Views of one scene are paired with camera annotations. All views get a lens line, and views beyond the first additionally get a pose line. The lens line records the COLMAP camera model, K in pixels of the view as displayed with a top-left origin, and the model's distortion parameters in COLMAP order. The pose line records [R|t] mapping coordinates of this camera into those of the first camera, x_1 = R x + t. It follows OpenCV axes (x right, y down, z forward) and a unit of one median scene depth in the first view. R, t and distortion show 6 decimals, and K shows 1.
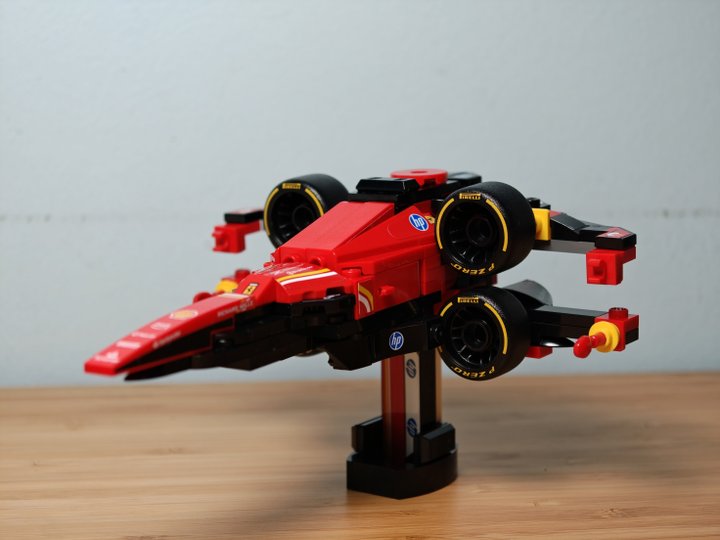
lens RADIAL K [[1460.7, 0, 360.1], [0, 1460.7, 266.9], [0, 0, 1]] dist [0.098726, 0.000000]
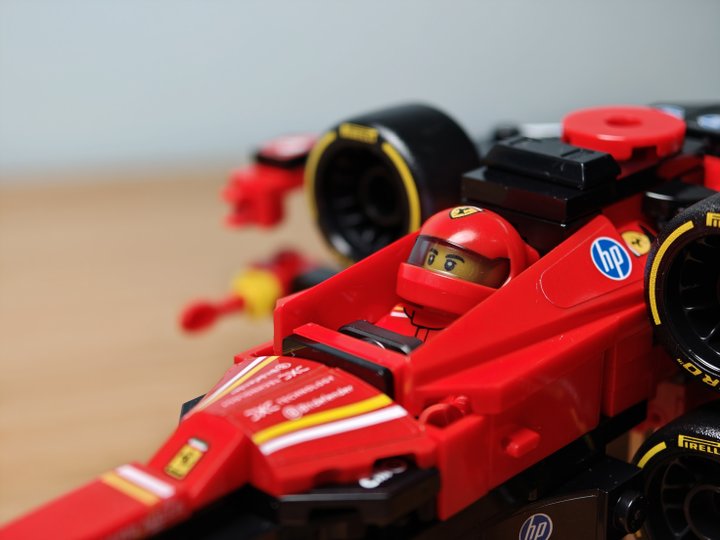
lens RADIAL K [[1460.7, 0, 357.2], [0, 1460.7, 271.4], [0, 0, 1]] dist [0.098726, 0.000000]
pose [[0.988086, 0.081463, -0.130574, 0.022166], [-0.056083, 0.980675, 0.187435, -0.109208], [0.143319, -0.177879, 0.973560, 0.548497]]
